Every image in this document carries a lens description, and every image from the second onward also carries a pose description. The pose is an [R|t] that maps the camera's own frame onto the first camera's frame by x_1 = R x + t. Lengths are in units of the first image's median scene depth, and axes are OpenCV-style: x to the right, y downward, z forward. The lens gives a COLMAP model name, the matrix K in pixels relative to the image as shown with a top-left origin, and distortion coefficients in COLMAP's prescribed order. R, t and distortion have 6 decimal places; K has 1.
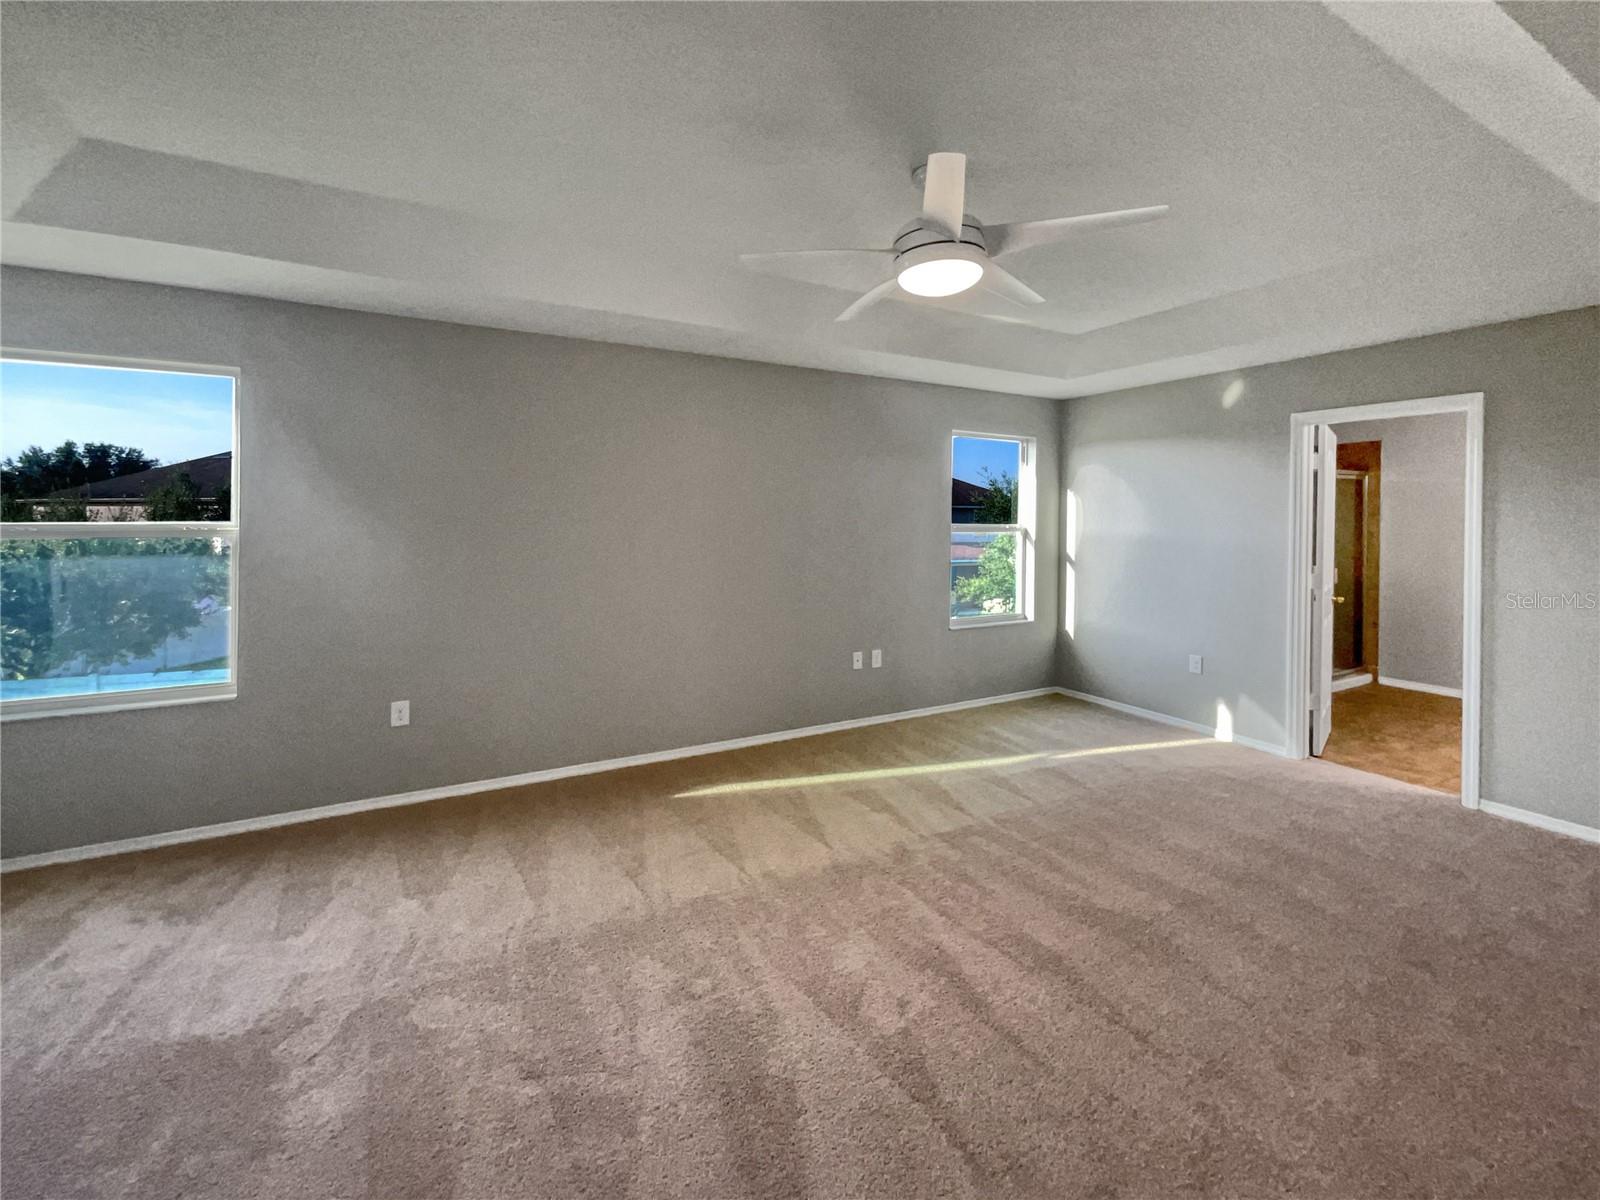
lens RADIAL K [[638.1, 0, 795.8], [0, 638.1, 581.1], [0, 0, 1]] dist [0.000739, -0.000010]
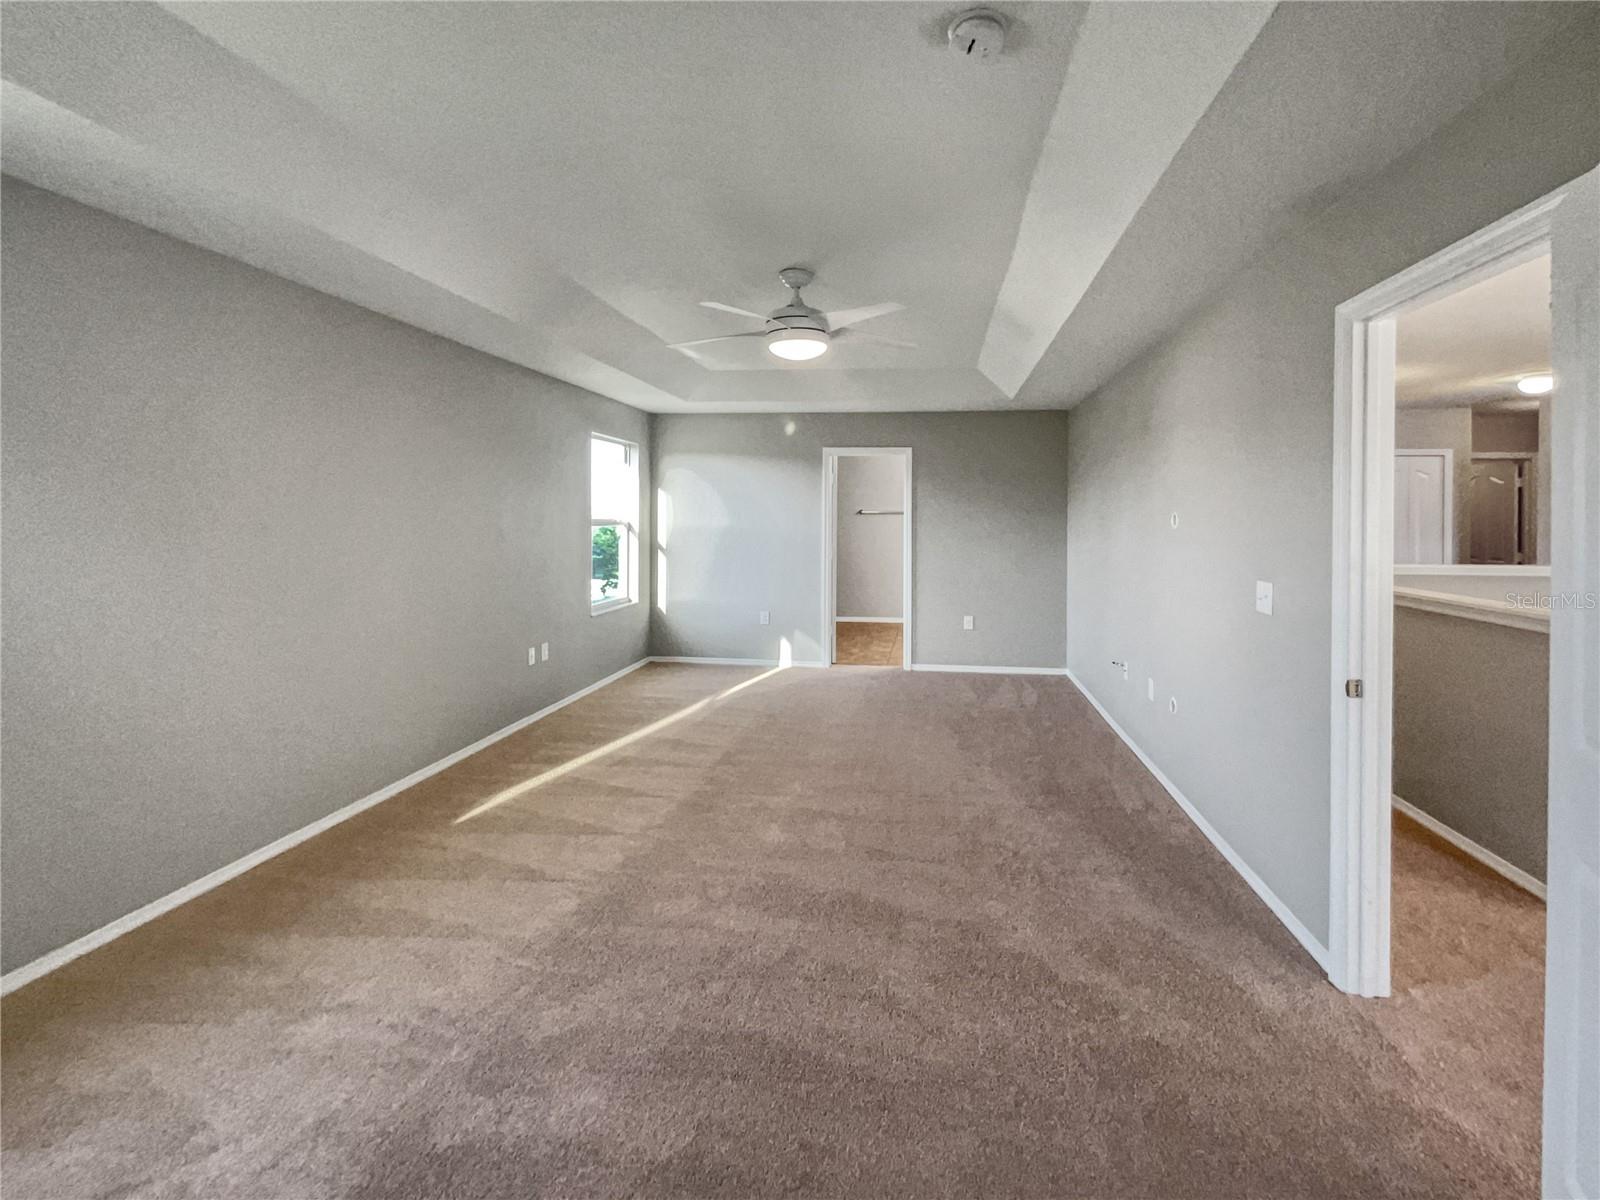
lens RADIAL K [[650.7, 0, 800.0], [0, 650.7, 600.0], [0, 0, 1]] dist [0.000458, 0.000180]
pose [[0.626682, -0.099775, 0.772861, -0.538920], [0.072460, 0.994934, 0.069690, -0.004275], [-0.775899, 0.012328, 0.630737, 0.038015]]
